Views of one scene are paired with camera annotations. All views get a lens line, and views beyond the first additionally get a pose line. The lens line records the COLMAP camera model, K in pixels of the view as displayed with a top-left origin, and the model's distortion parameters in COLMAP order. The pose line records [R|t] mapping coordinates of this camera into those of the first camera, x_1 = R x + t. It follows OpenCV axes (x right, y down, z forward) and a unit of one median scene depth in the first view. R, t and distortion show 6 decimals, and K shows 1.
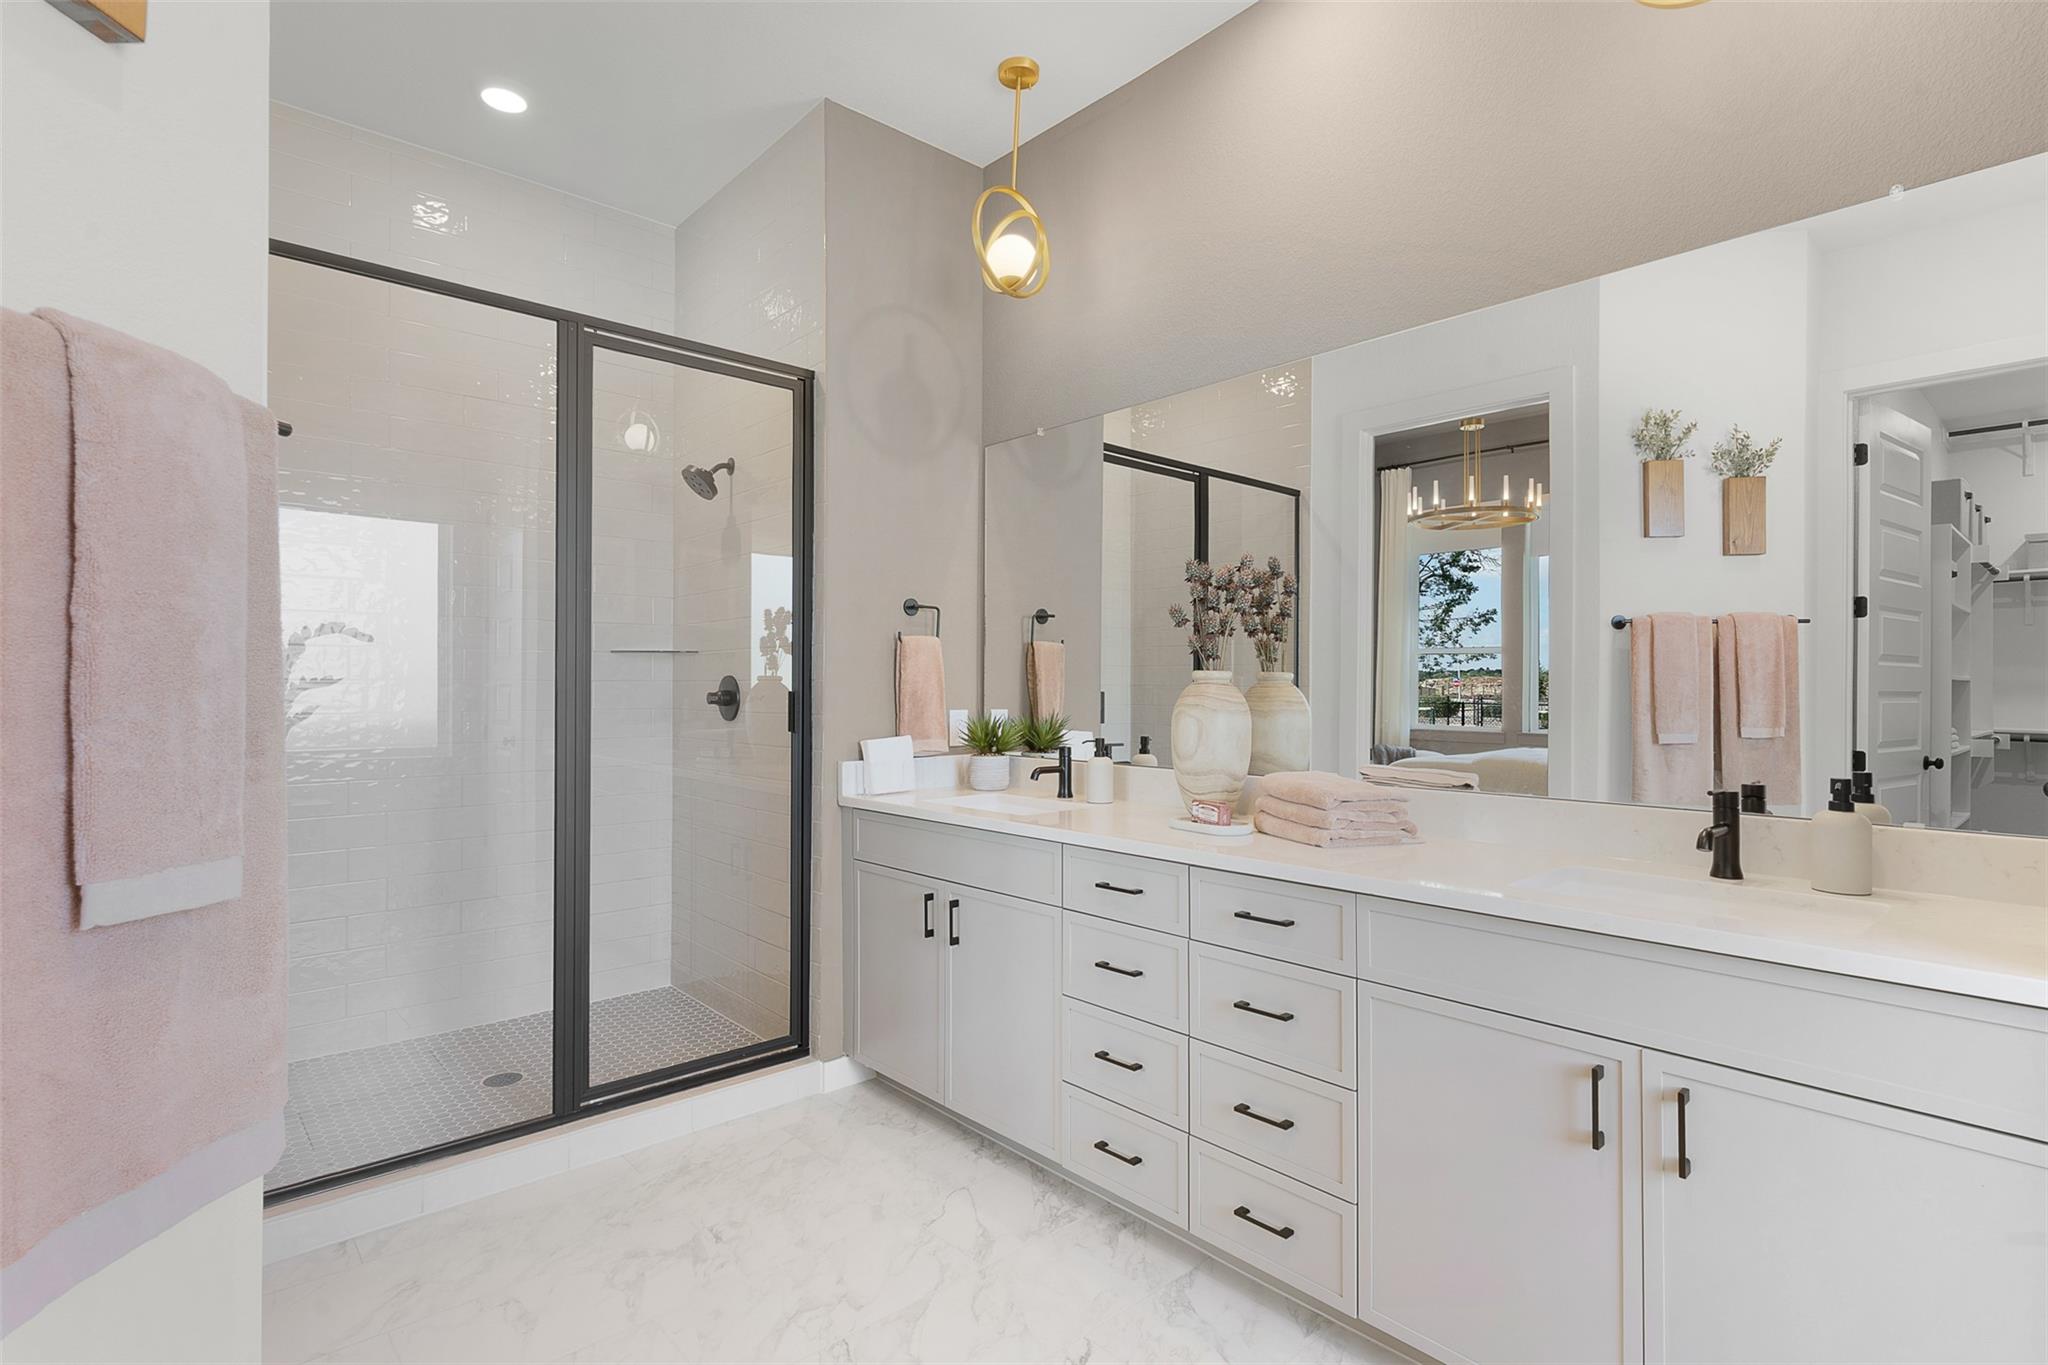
lens RADIAL K [[999.6, 0, 1027.2], [0, 999.6, 694.0], [0, 0, 1]] dist [0.003602, 0.001343]
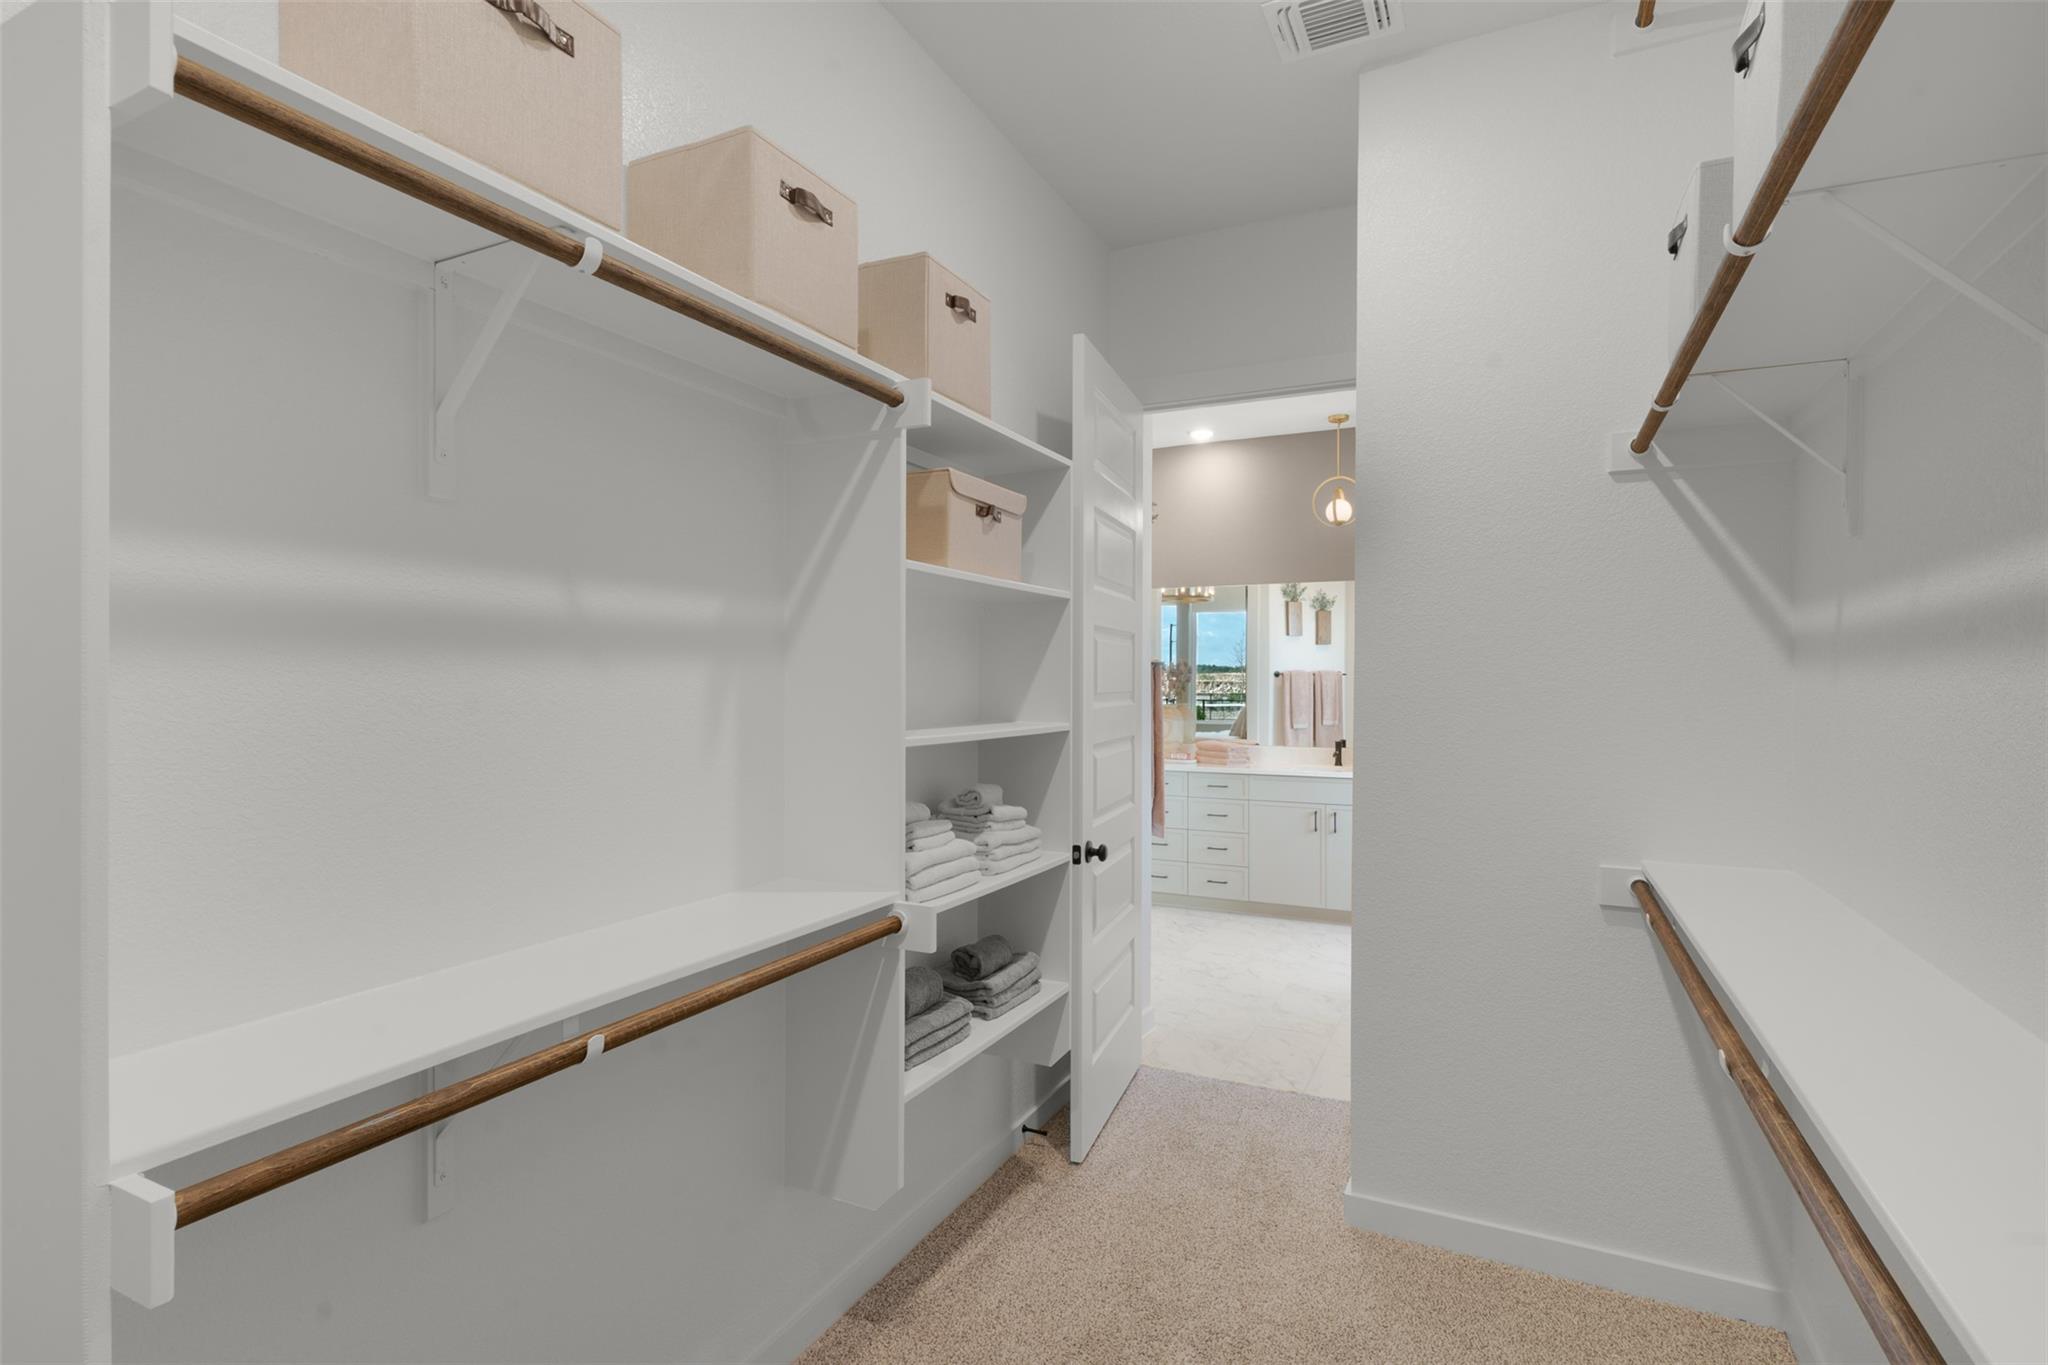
lens RADIAL K [[999.6, 0, 1027.0], [0, 999.6, 679.5], [0, 0, 1]] dist [0.003602, 0.001343]
pose [[0.930849, 0.000893, 0.365403, -0.742755], [0.001267, 0.999983, -0.005670, -0.047975], [-0.365402, 0.005740, 0.930832, -0.867921]]
